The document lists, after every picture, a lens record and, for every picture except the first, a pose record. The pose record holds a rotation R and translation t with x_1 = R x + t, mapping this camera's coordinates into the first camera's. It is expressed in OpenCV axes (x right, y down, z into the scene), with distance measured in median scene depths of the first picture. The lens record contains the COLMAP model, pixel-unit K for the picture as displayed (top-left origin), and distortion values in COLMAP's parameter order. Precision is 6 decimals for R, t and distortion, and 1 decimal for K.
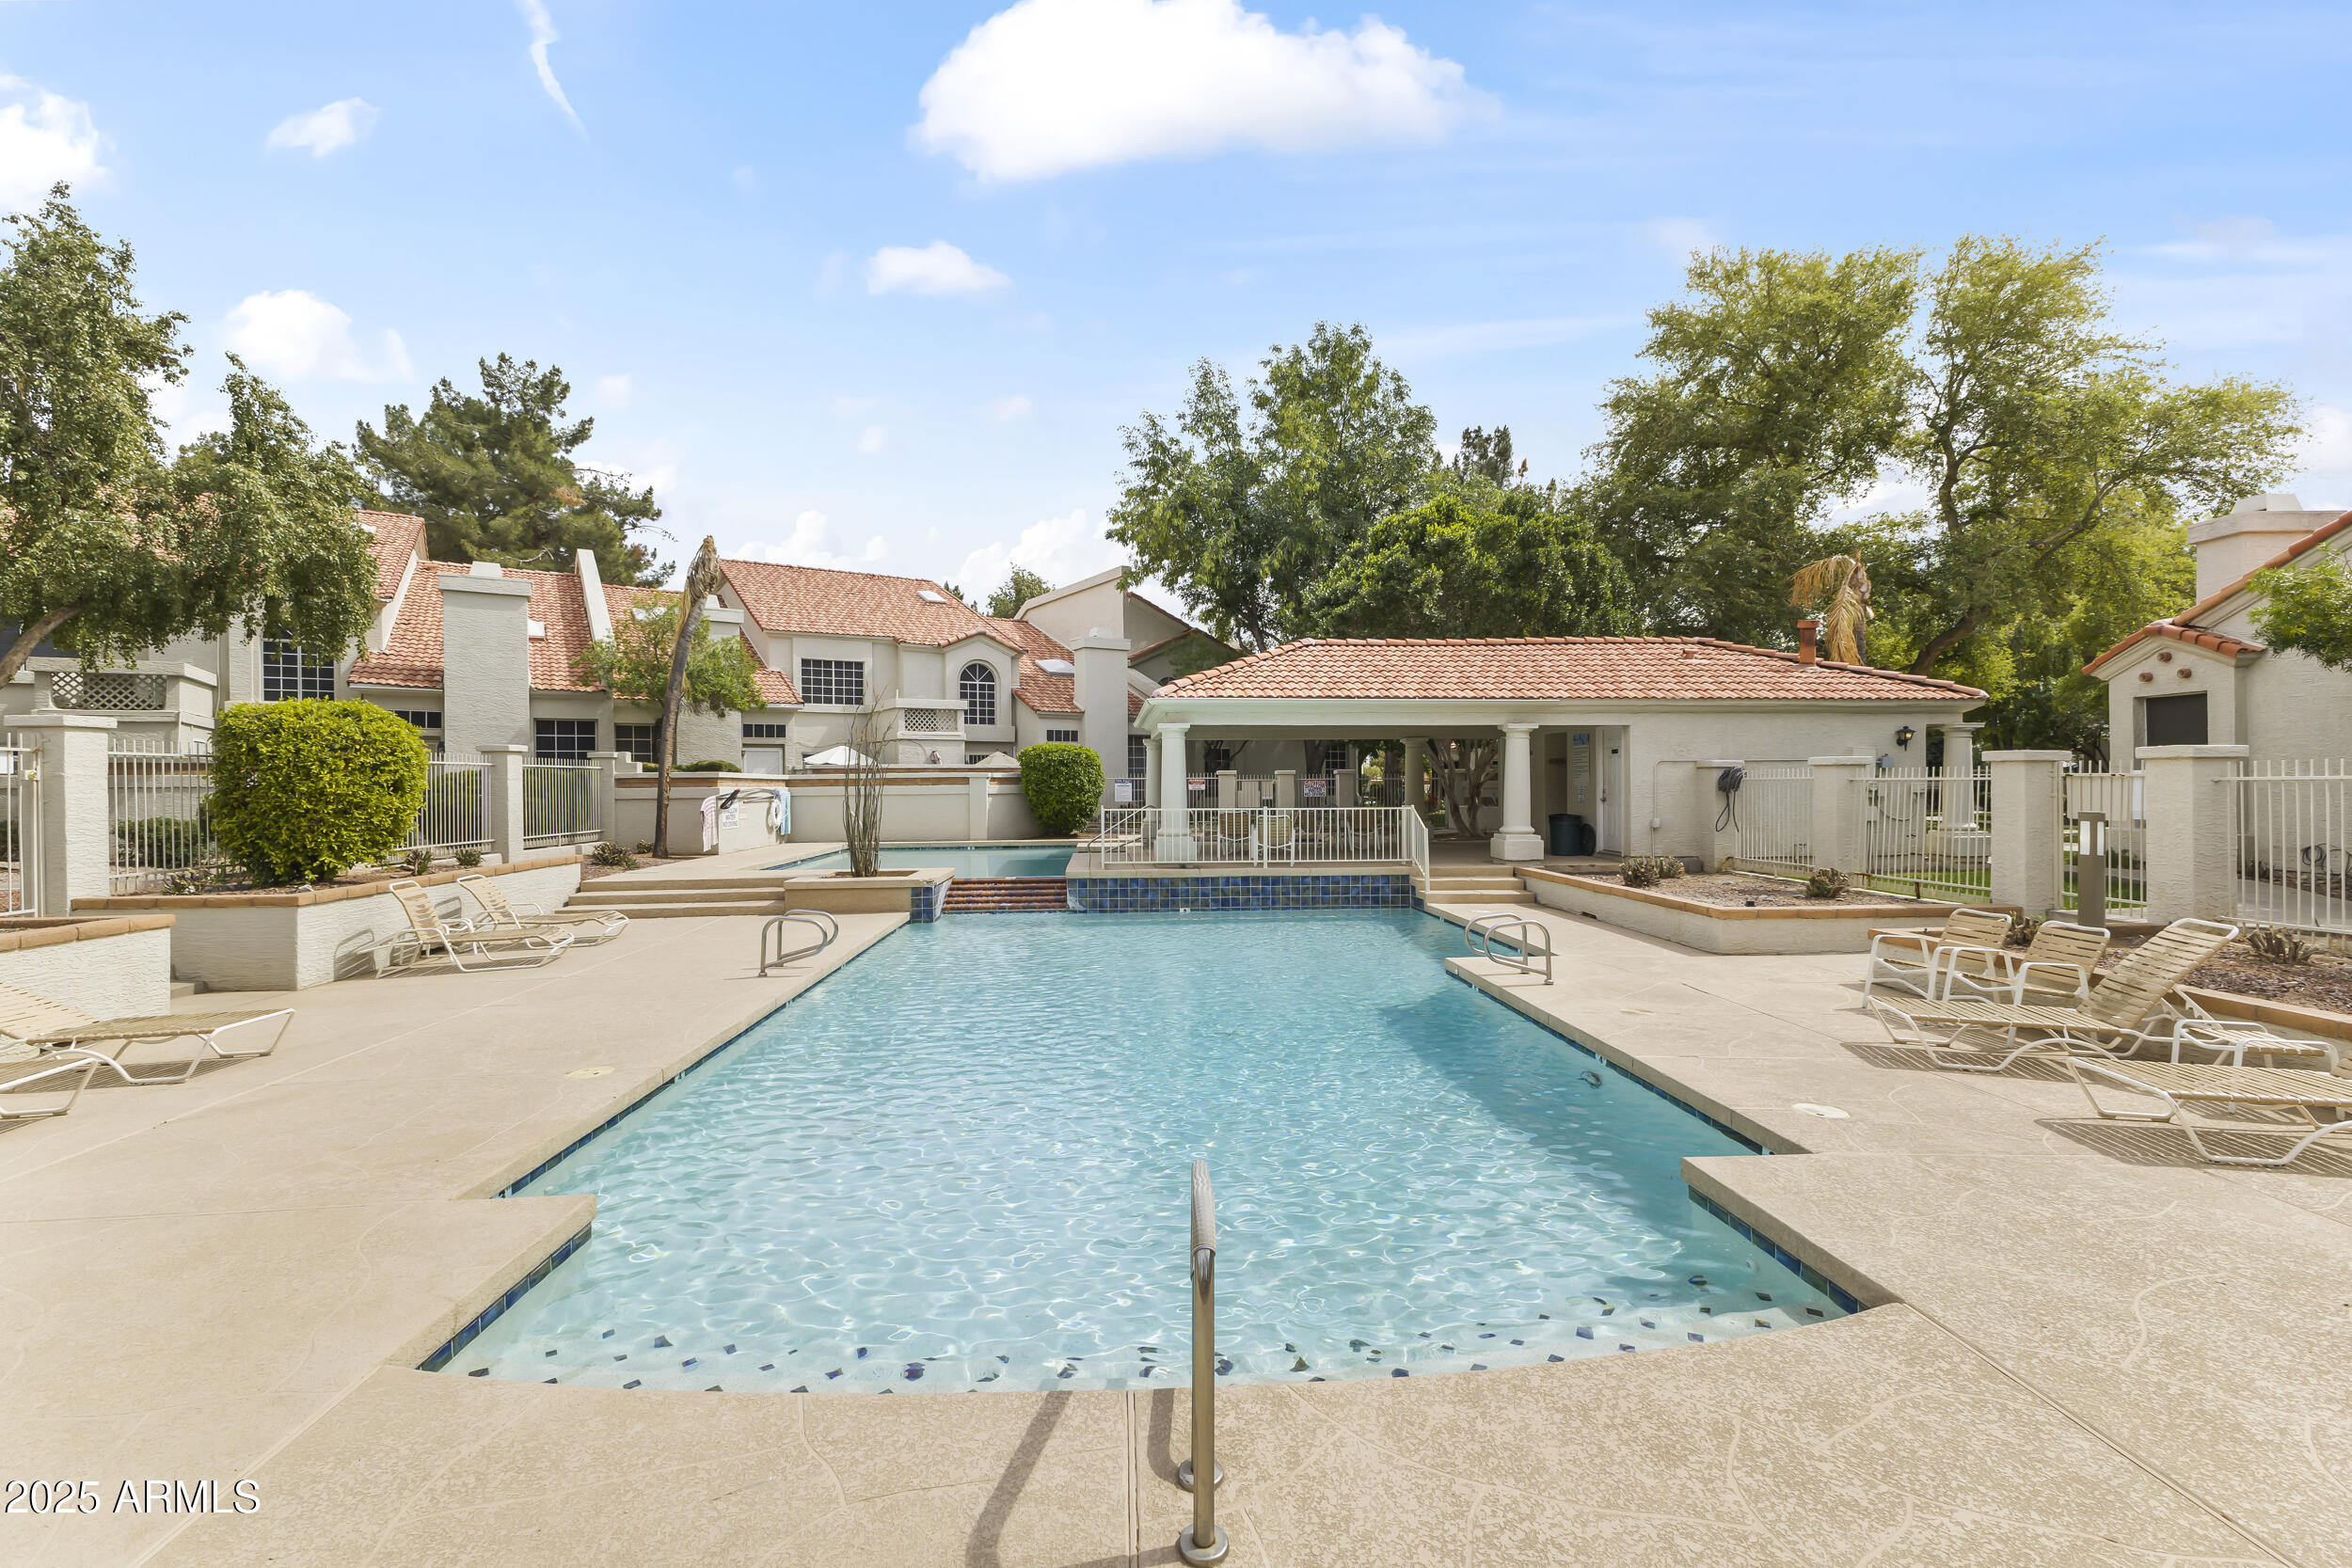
lens RADIAL K [[1011.4, 0, 1160.9], [0, 1011.4, 781.7], [0, 0, 1]] dist [-0.000654, -0.009397]
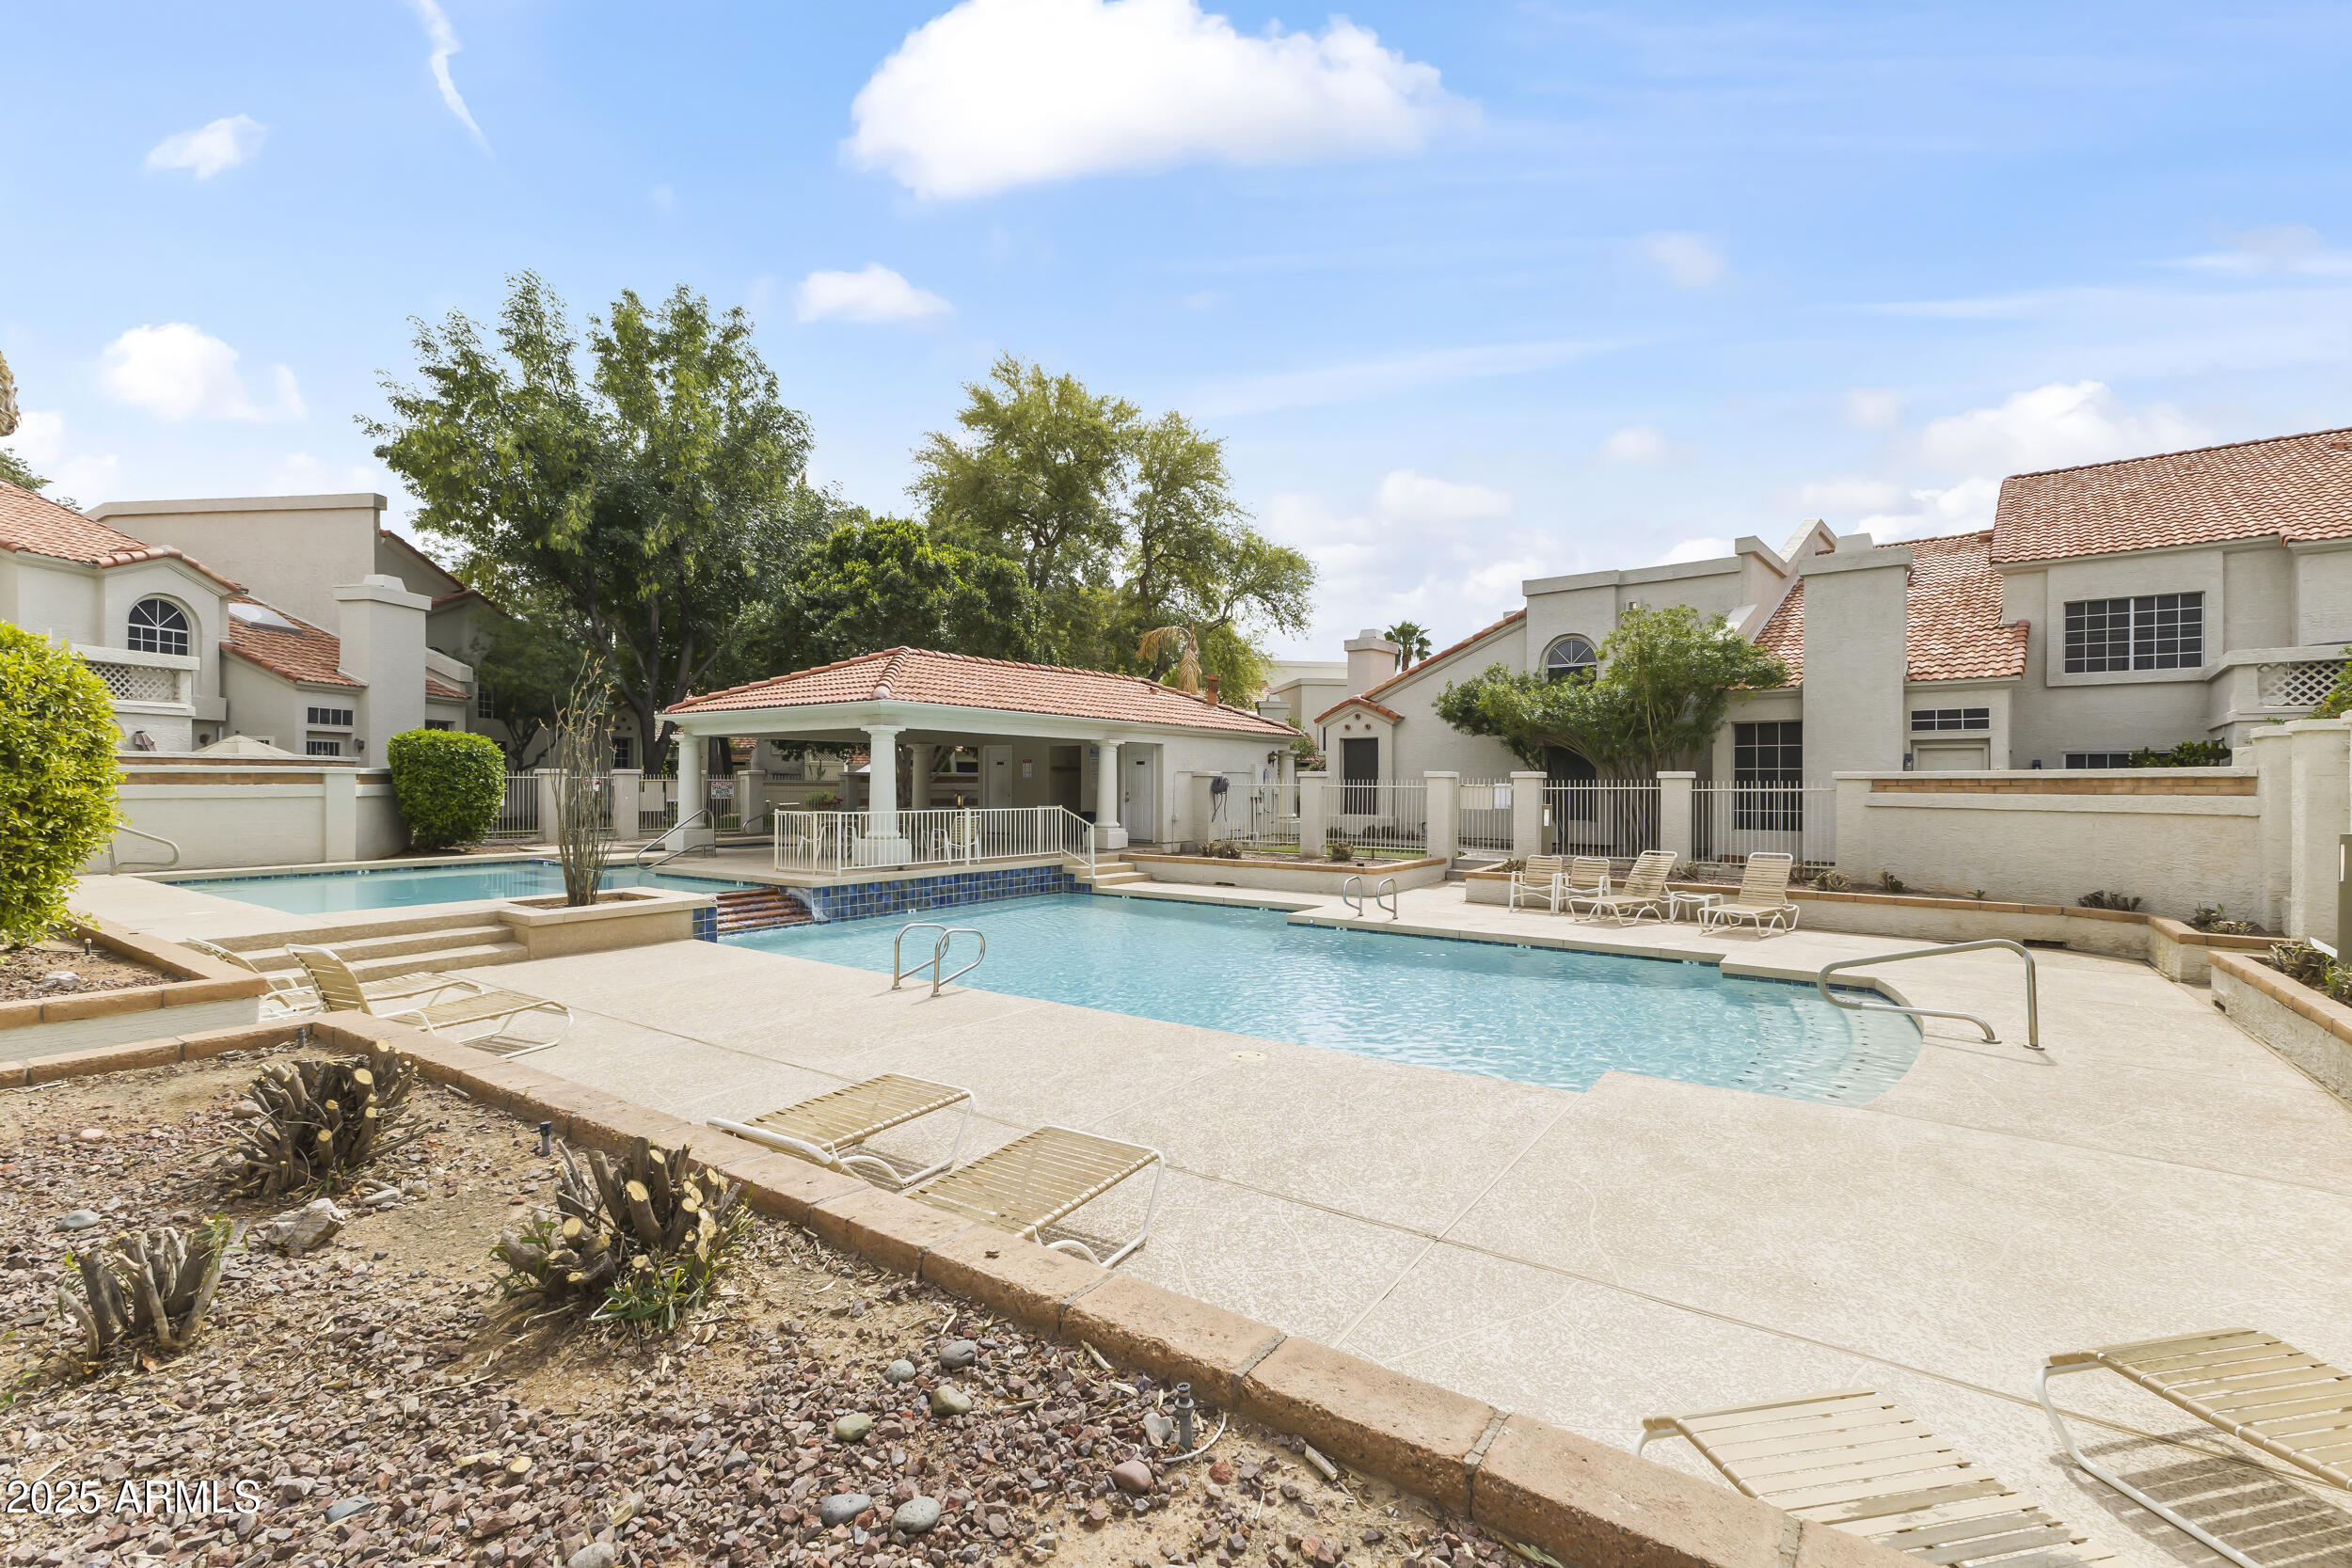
lens RADIAL K [[1011.4, 0, 1160.9], [0, 1011.4, 781.7], [0, 0, 1]] dist [-0.000654, -0.009397]
pose [[0.623004, 0.008596, 0.782171, -0.320253], [-0.007585, 0.999959, -0.004947, 0.000415], [-0.782181, -0.002851, 0.623044, 0.092169]]
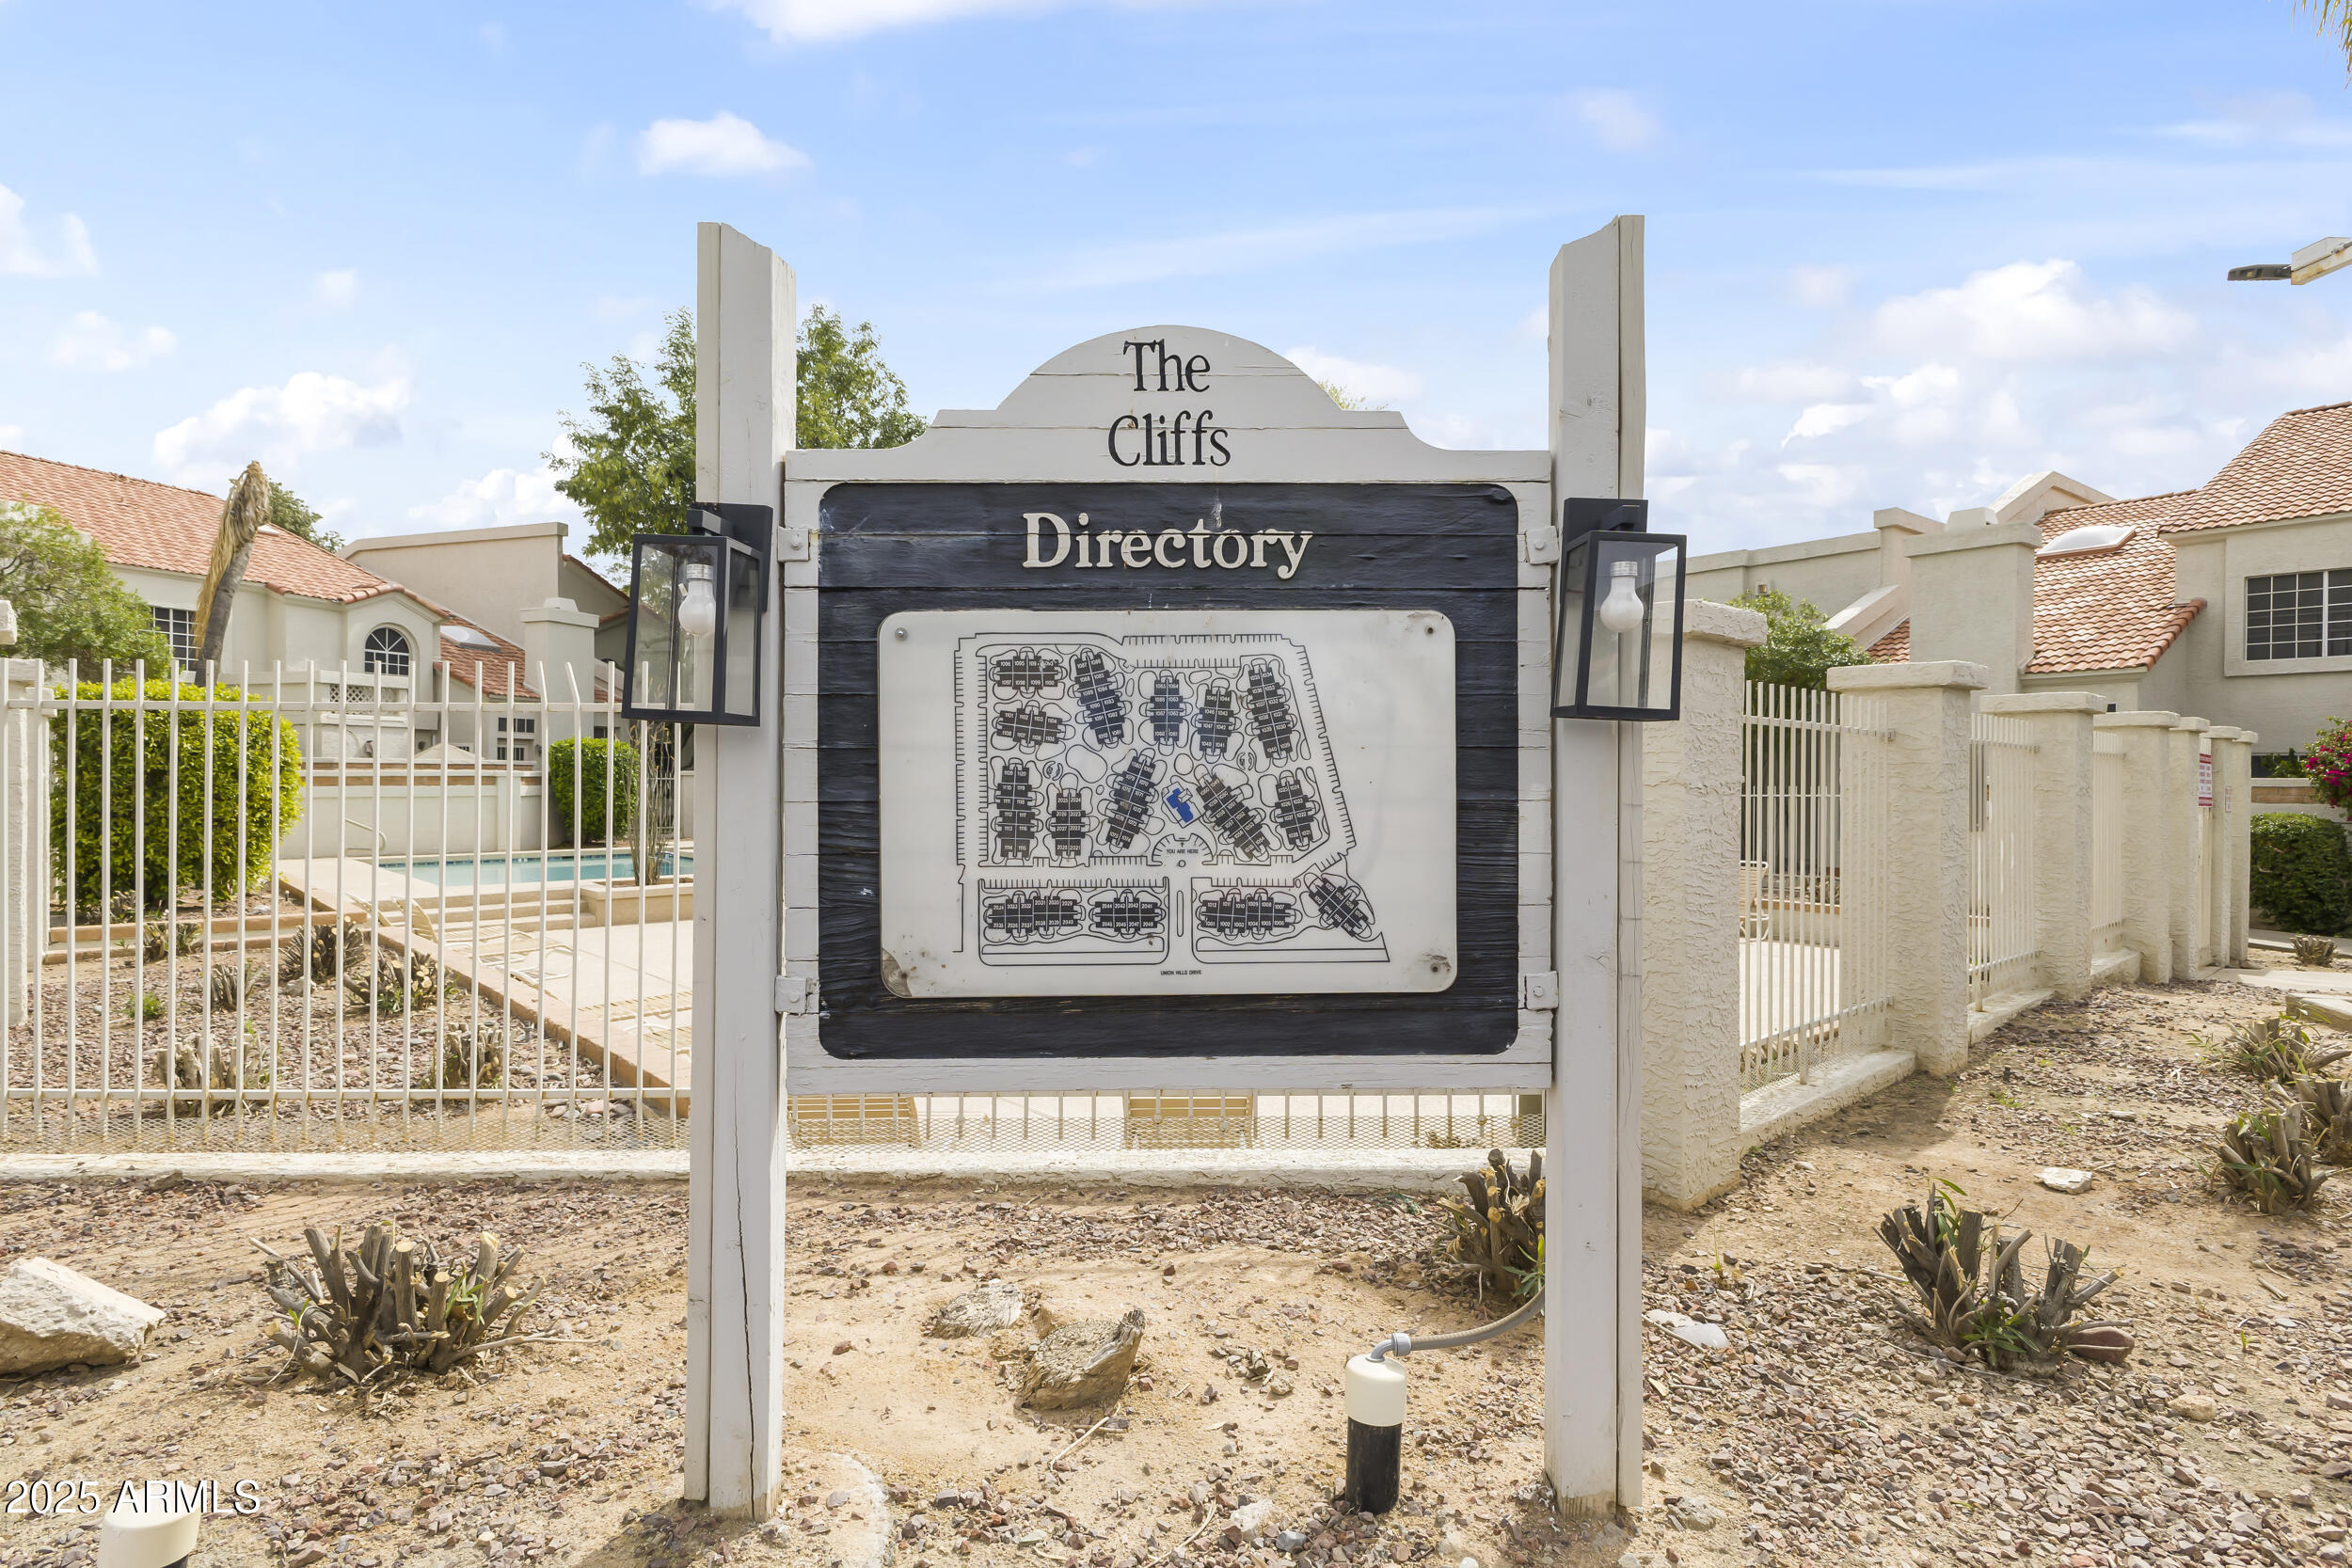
lens RADIAL K [[1188.8, 0, 1176.0], [0, 1188.8, 784.0], [0, 0, 1]] dist [-0.027989, 0.000012]
pose [[0.780412, 0.007761, 0.625217, -0.306479], [-0.010392, 0.999946, 0.000559, -0.003814], [-0.625179, -0.006934, 0.780451, -0.097029]]
